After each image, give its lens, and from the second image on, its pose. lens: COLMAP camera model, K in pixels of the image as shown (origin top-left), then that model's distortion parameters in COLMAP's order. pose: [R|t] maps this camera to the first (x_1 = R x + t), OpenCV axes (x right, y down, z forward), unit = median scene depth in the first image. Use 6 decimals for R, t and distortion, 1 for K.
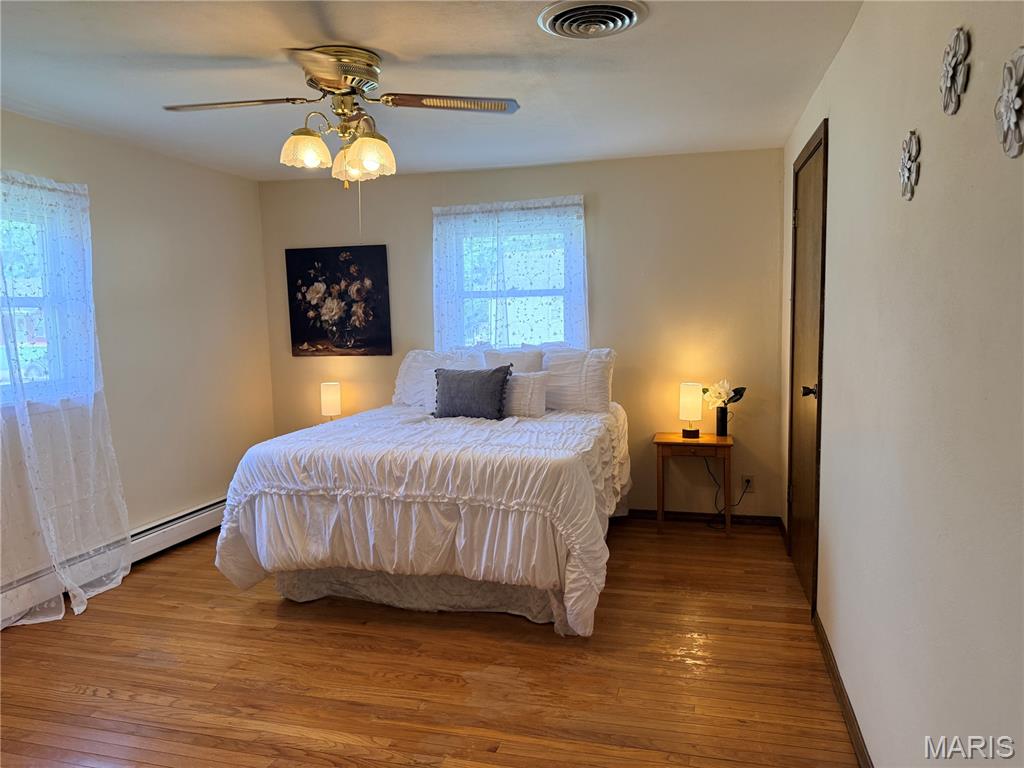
lens RADIAL K [[722.6, 0, 515.0], [0, 722.6, 385.3], [0, 0, 1]] dist [0.002467, -0.025846]
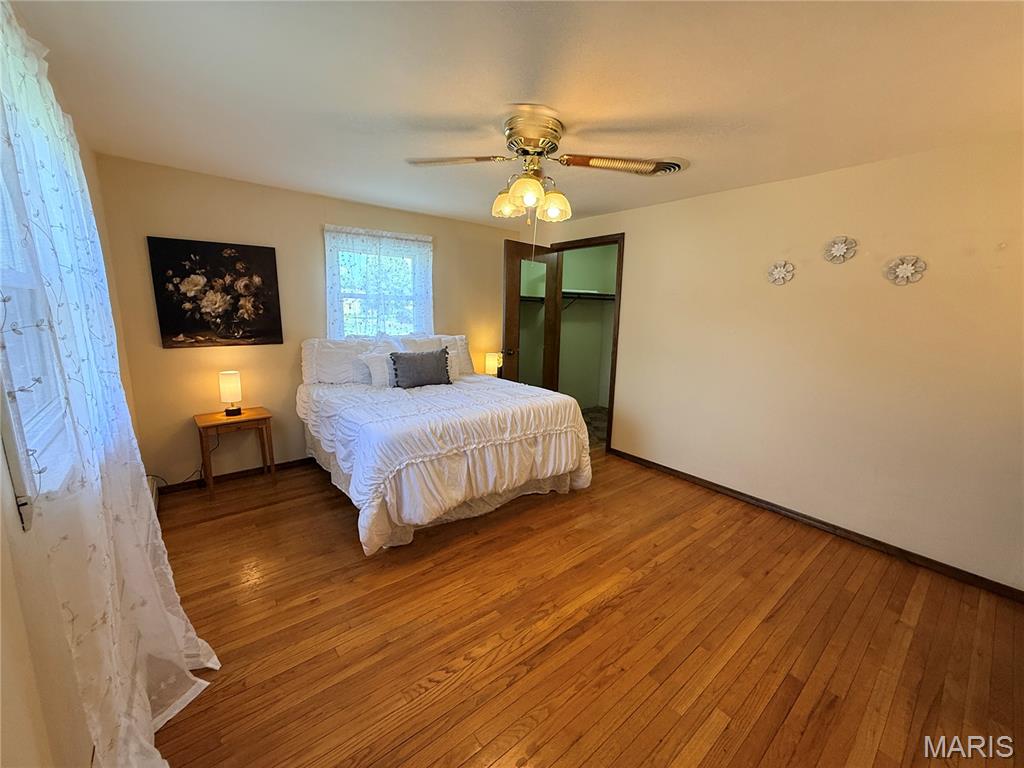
lens RADIAL K [[406.2, 0, 514.9], [0, 406.2, 386.6], [0, 0, 1]] dist [-0.009154, 0.000041]
pose [[0.595101, -0.120204, 0.794610, -0.482594], [0.045562, 0.992207, 0.115973, -0.031306], [-0.802358, -0.032812, 0.595940, 0.294775]]
